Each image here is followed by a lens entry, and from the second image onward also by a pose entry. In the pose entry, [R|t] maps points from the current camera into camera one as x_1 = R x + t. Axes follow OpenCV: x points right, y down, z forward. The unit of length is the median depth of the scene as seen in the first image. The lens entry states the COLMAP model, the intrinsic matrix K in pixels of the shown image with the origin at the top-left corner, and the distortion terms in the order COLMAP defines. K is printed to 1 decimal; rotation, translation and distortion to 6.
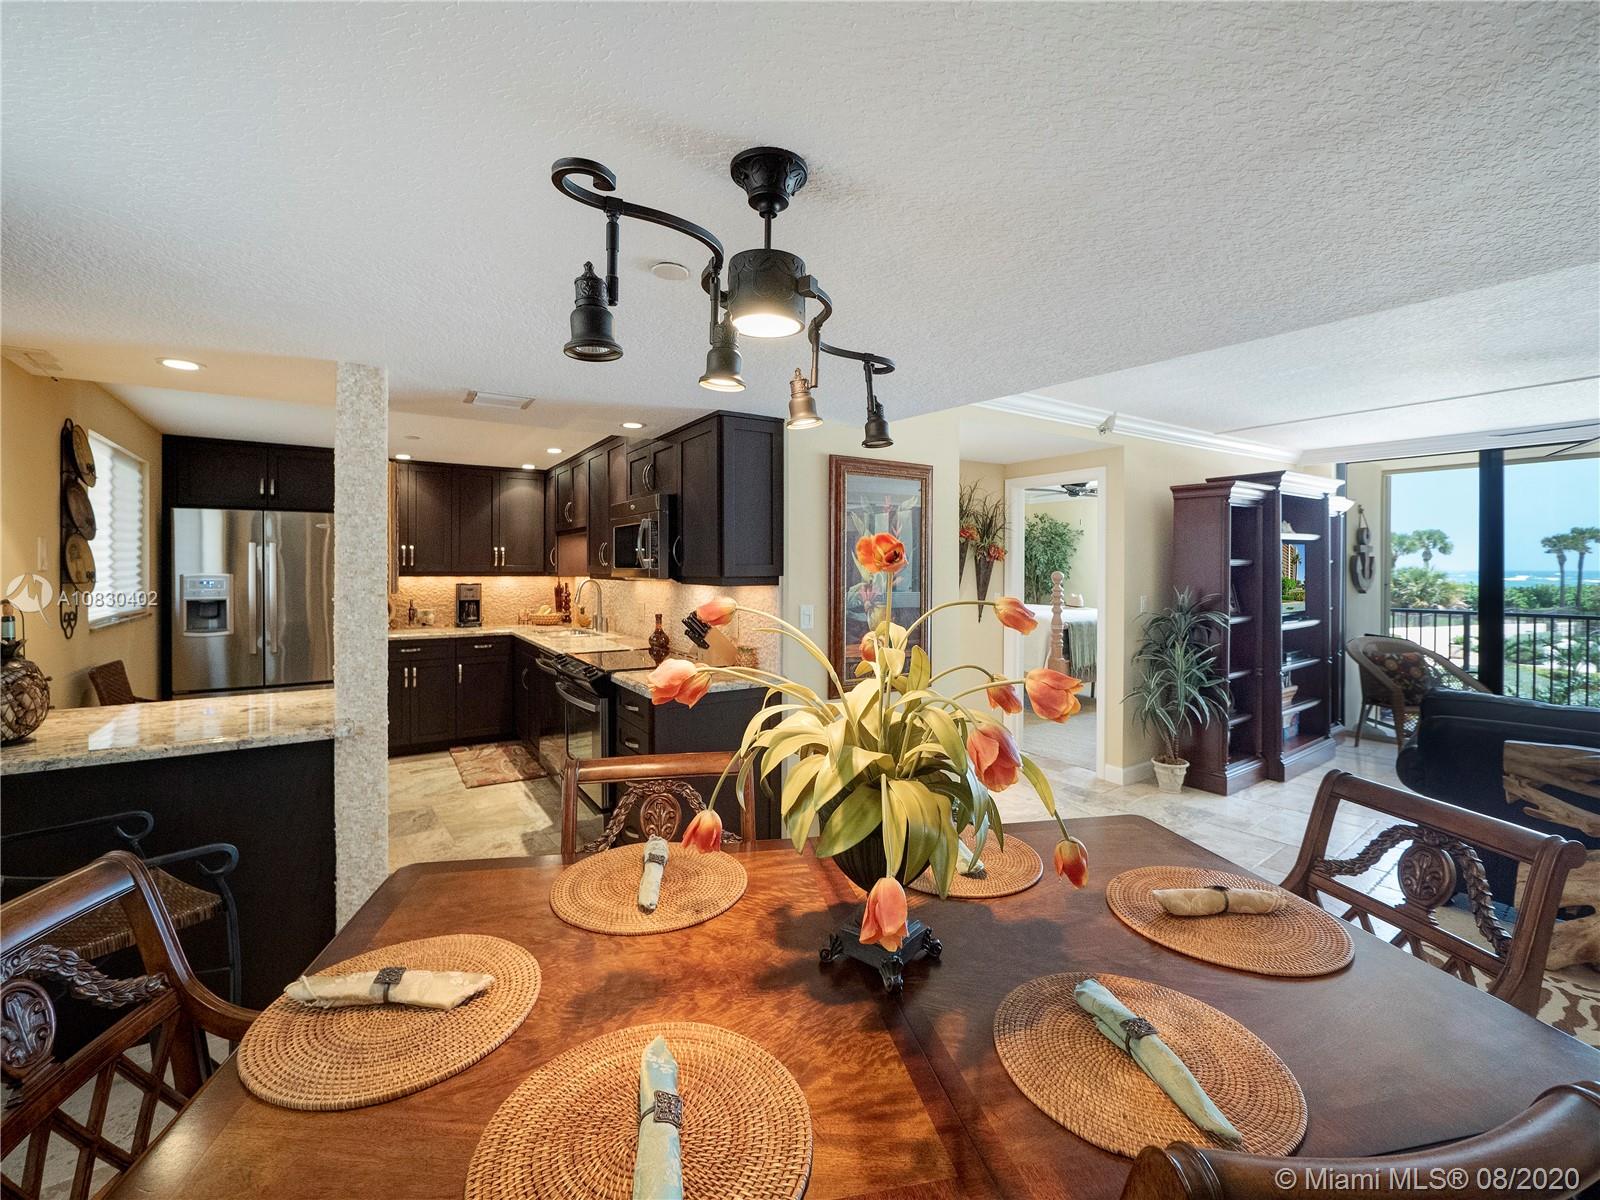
lens RADIAL K [[670.6, 0, 790.6], [0, 670.6, 572.6], [0, 0, 1]] dist [-0.018907, -0.000408]
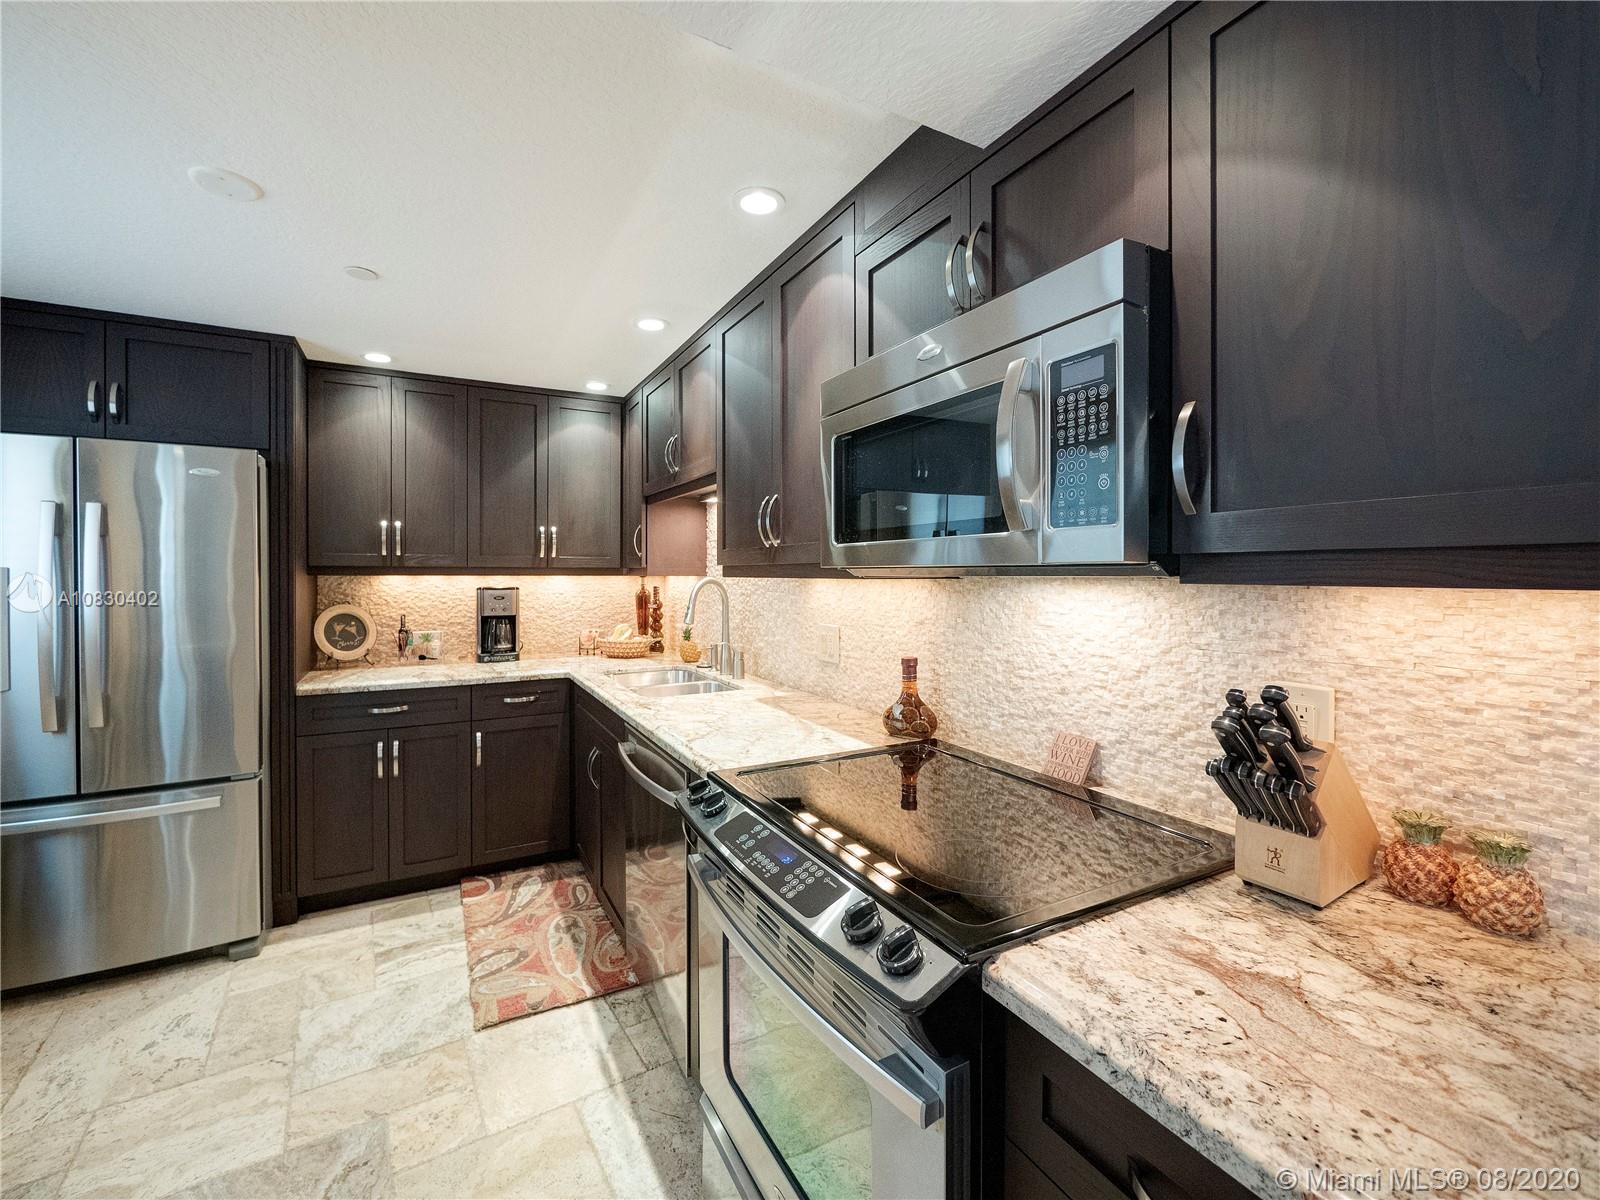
lens RADIAL K [[670.6, 0, 788.8], [0, 670.6, 574.9], [0, 0, 1]] dist [-0.018907, -0.000408]
pose [[0.997061, -0.002768, -0.076557, -0.184077], [0.002438, 0.999987, -0.004395, 0.008457], [0.076568, 0.004195, 0.997056, 0.440282]]
